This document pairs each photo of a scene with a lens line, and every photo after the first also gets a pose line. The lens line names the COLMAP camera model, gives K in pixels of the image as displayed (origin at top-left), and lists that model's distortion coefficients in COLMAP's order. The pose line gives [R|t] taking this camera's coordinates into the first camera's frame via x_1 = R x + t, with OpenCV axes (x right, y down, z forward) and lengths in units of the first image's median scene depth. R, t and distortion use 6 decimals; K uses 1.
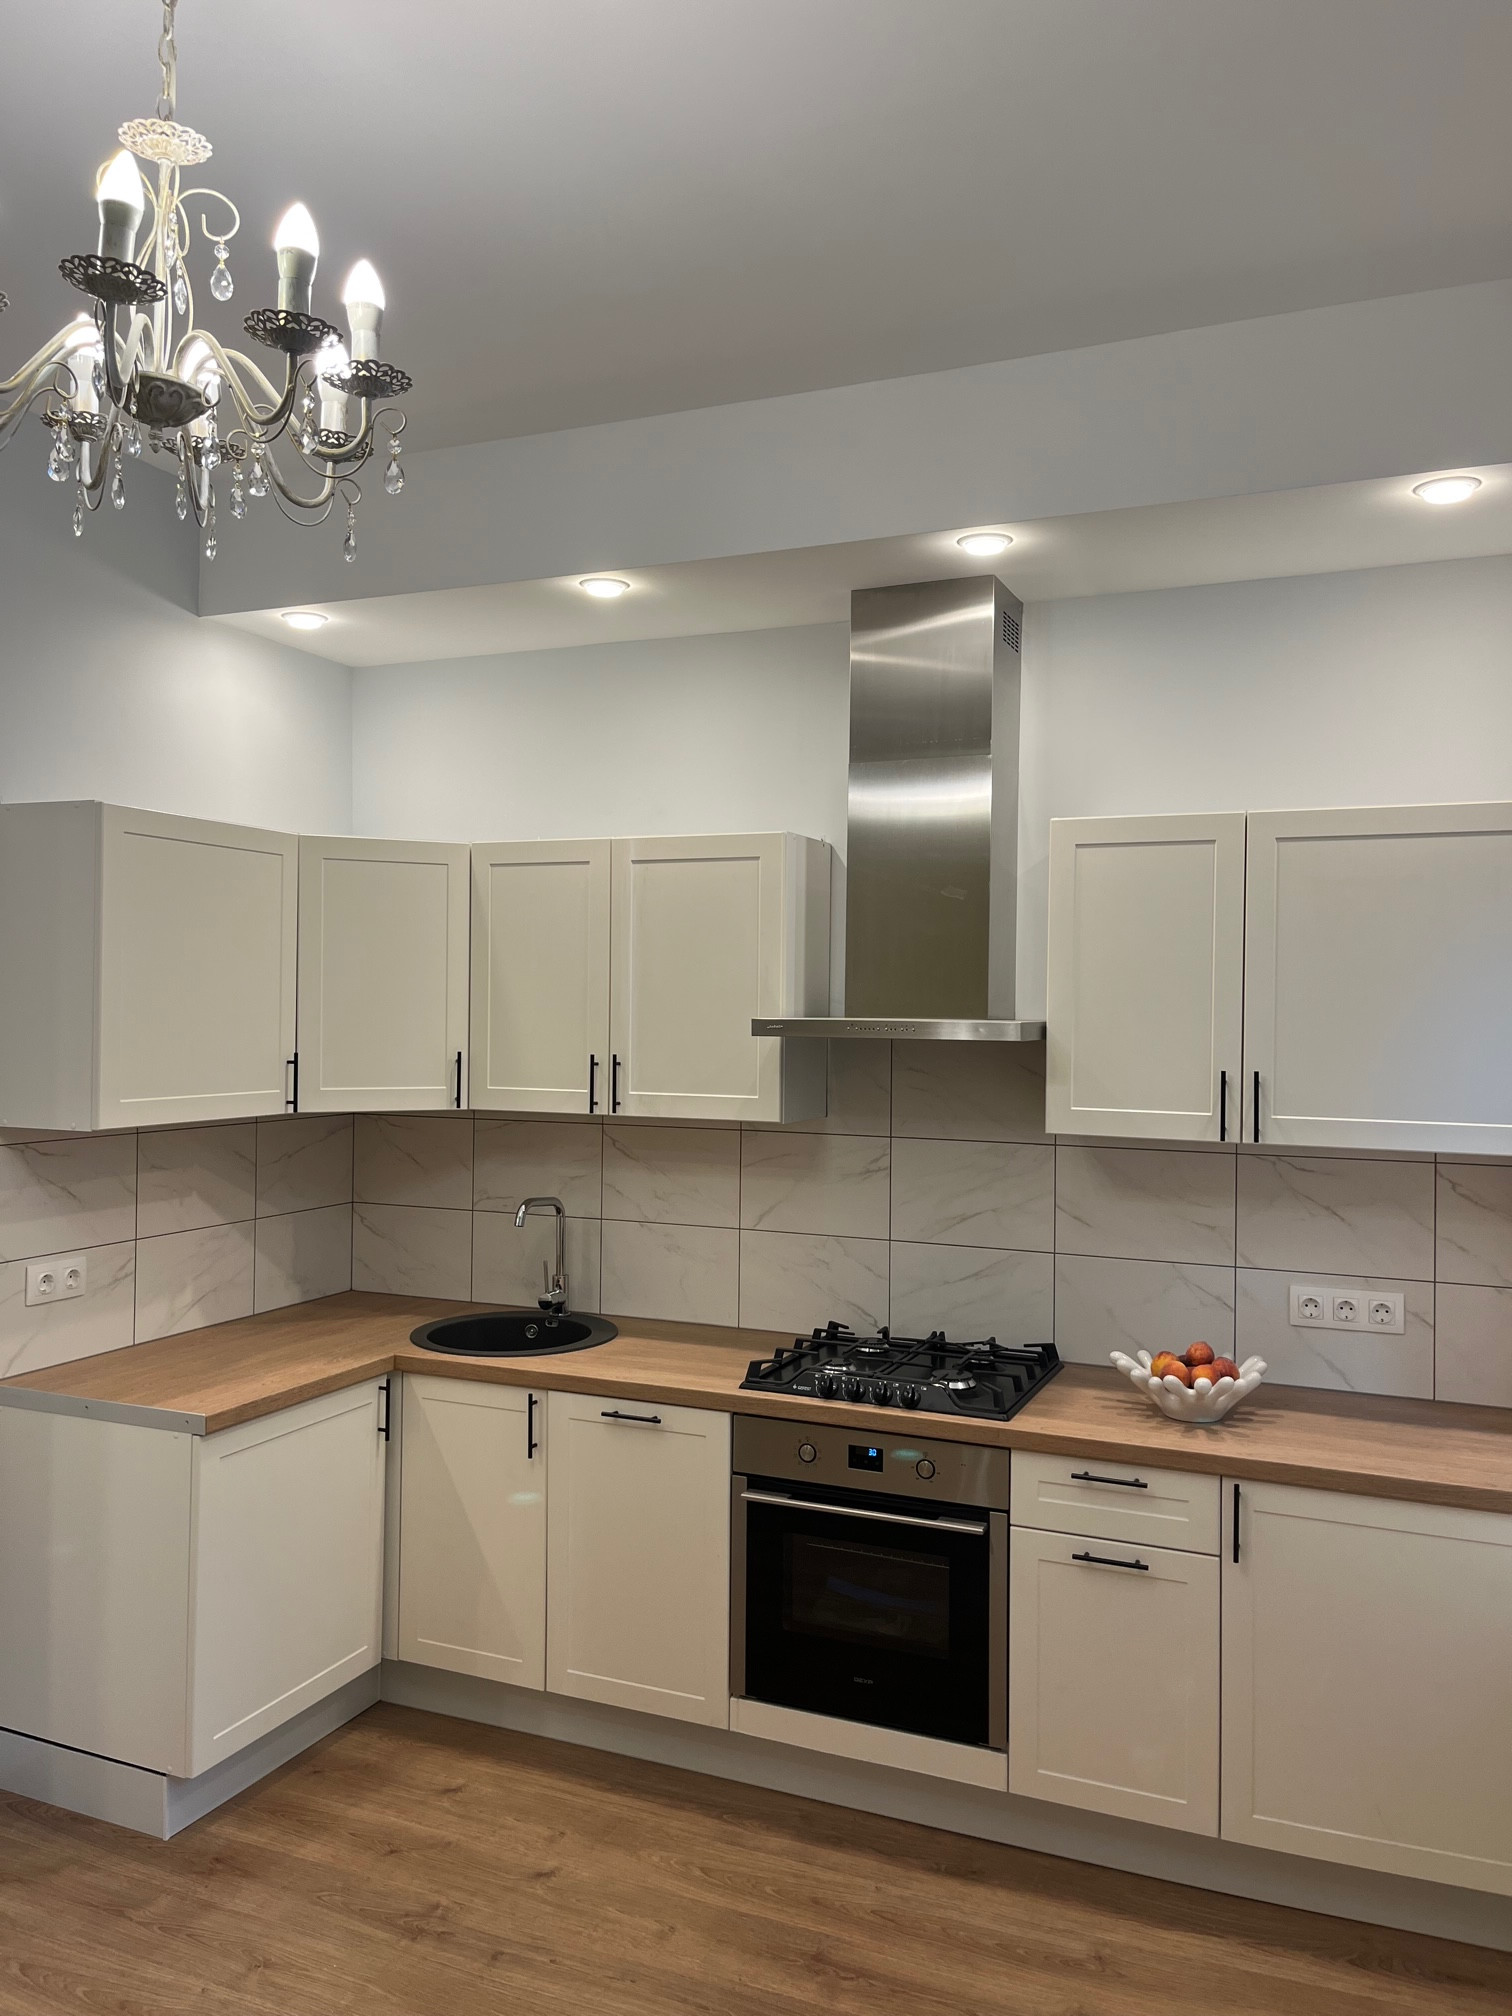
lens RADIAL K [[1506.9, 0, 755.5], [0, 1506.9, 997.1], [0, 0, 1]] dist [0.026729, -0.026925]
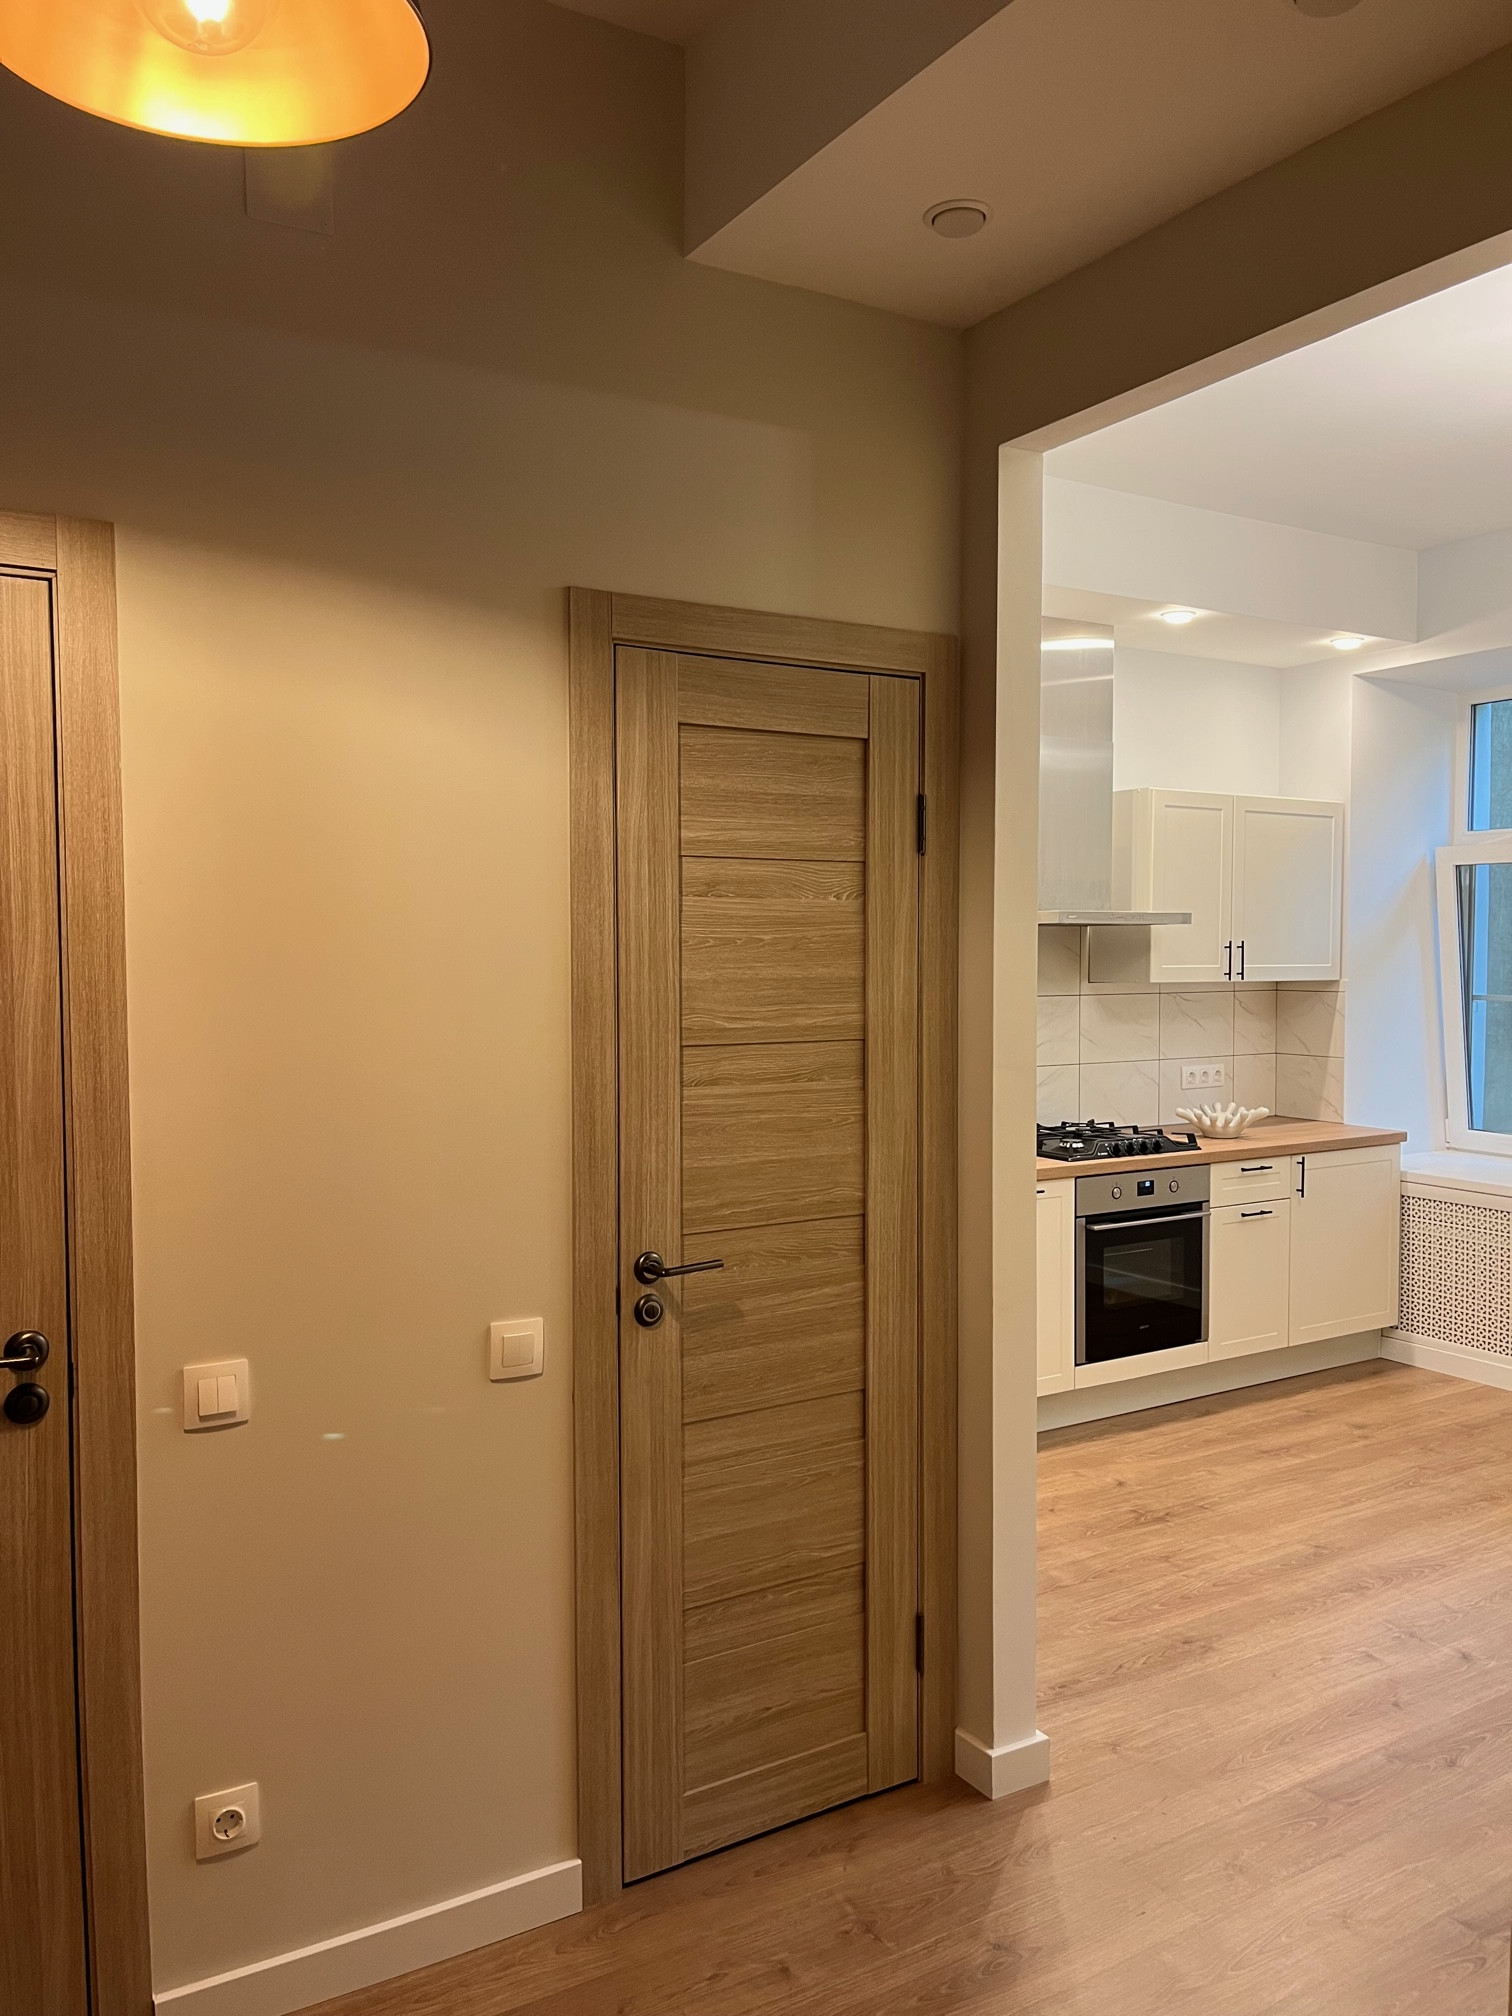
lens RADIAL K [[1506.9, 0, 745.8], [0, 1506.9, 1007.2], [0, 0, 1]] dist [0.026729, -0.026925]
pose [[0.586336, -0.044463, 0.808847, -1.426434], [0.001537, 0.998552, 0.053777, 0.029699], [-0.810066, -0.030288, 0.585555, 0.412726]]
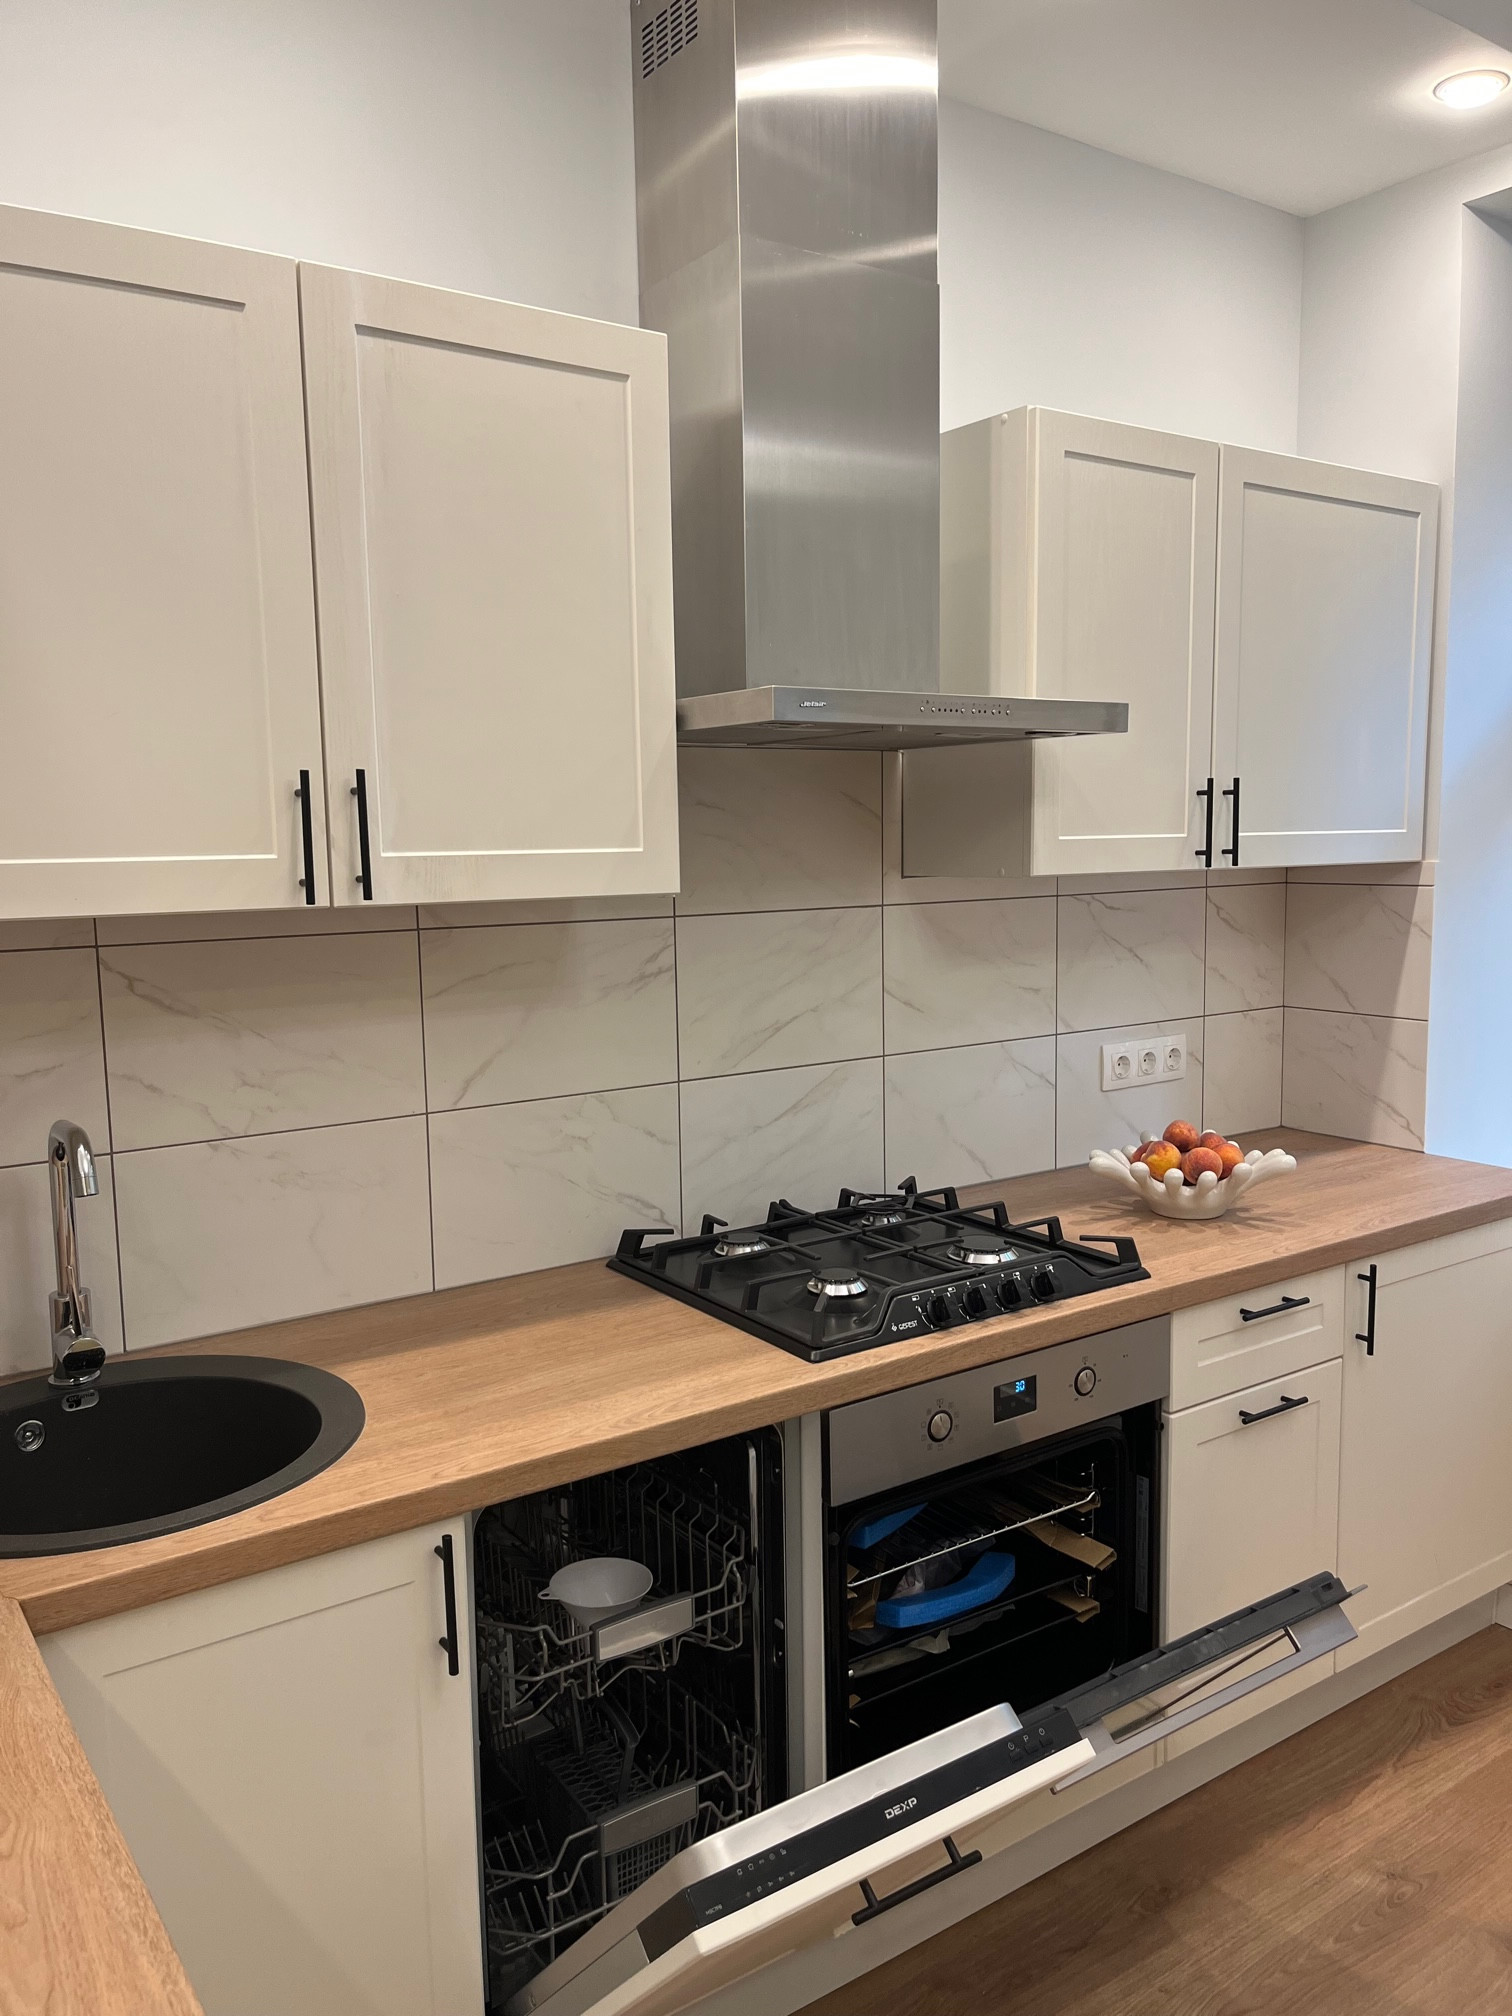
lens RADIAL K [[1506.9, 0, 760.9], [0, 1506.9, 1023.1], [0, 0, 1]] dist [0.026729, -0.026925]
pose [[0.534897, -0.126985, 0.835320, -0.482317], [0.017260, 0.990077, 0.139459, 0.060023], [-0.844741, -0.060178, 0.531781, 0.754373]]
